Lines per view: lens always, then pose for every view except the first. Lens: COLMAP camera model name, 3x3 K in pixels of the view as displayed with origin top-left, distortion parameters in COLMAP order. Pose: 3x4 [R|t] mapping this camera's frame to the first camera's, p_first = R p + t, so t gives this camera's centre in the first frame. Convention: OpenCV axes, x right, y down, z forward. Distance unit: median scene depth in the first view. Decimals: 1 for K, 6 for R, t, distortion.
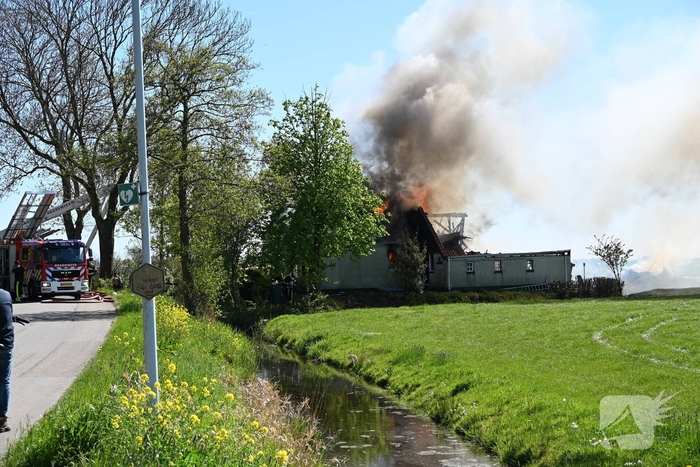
lens RADIAL K [[1347.5, 0, 357.1], [0, 1347.5, 230.0], [0, 0, 1]] dist [0.009706, 0.000000]
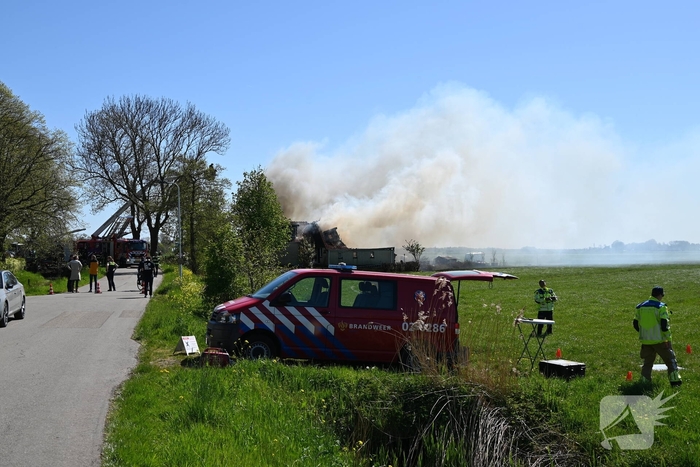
lens RADIAL K [[962.6, 0, 347.0], [0, 962.6, 226.6], [0, 0, 1]] dist [0.091883, 0.000000]
pose [[0.999448, 0.020596, 0.026080, 0.061107], [-0.020626, 0.999787, 0.000903, -0.016779], [-0.026056, -0.001440, 0.999659, -0.434507]]
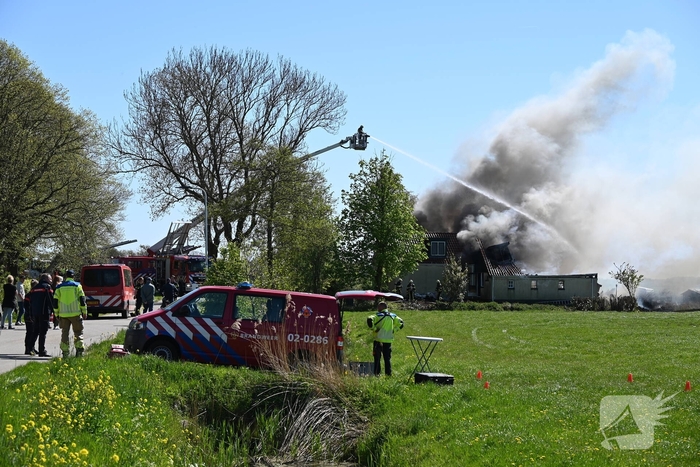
lens RADIAL K [[1643.4, 0, 342.5], [0, 1643.4, 233.0], [0, 0, 1]] dist [0.091648, 0.000000]
pose [[0.990046, 0.031028, -0.137284, 0.151326], [-0.030968, 0.999517, 0.002567, -0.022595], [0.137298, 0.001710, 0.990528, -0.636081]]
